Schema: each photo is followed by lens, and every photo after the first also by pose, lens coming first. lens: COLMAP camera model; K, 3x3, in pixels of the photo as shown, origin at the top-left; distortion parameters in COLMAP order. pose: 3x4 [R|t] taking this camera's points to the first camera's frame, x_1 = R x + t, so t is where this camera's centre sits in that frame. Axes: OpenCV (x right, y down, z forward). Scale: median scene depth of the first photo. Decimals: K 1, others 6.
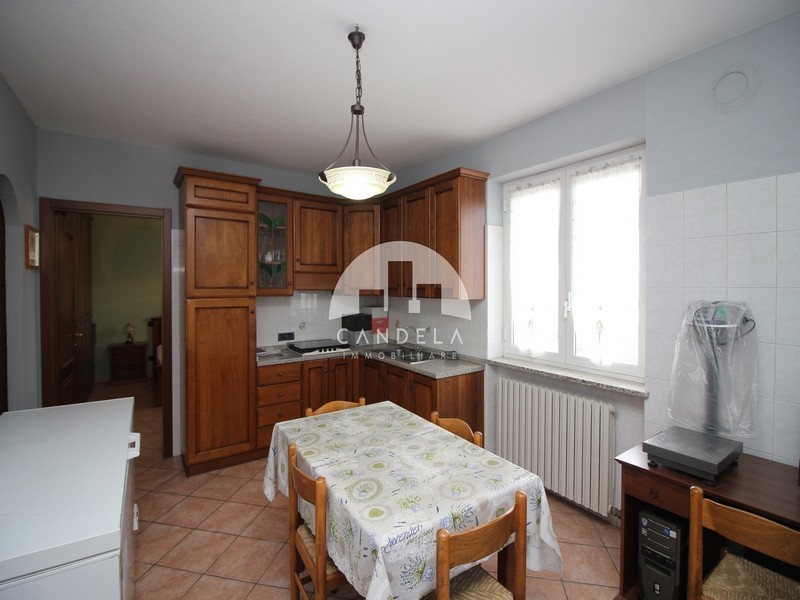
lens RADIAL K [[377.5, 0, 398.2], [0, 377.5, 297.0], [0, 0, 1]] dist [-0.011665, -0.001887]
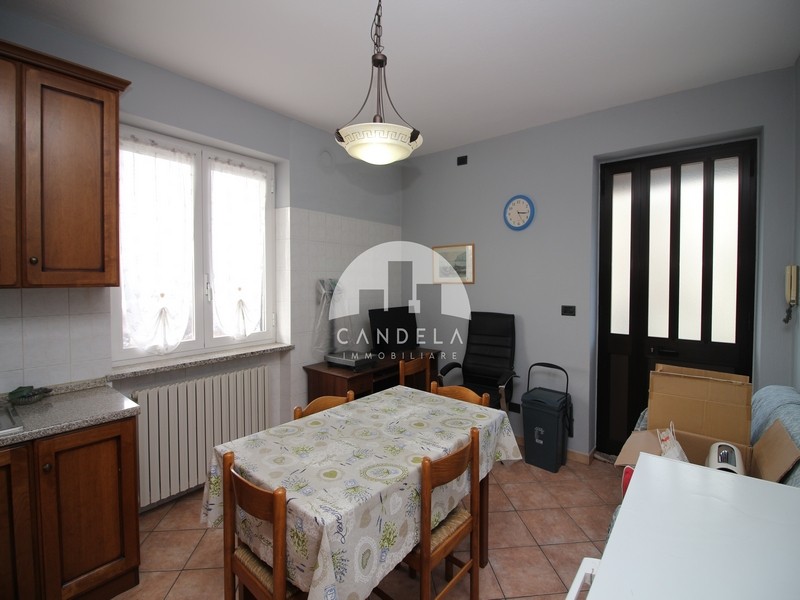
lens RADIAL K [[377.5, 0, 398.5], [0, 377.5, 302.5], [0, 0, 1]] dist [-0.011665, -0.001887]
pose [[-0.297605, -0.064083, 0.952536, -0.942079], [0.027123, 0.996774, 0.075533, -0.004229], [-0.954304, 0.048315, -0.294906, 1.190264]]
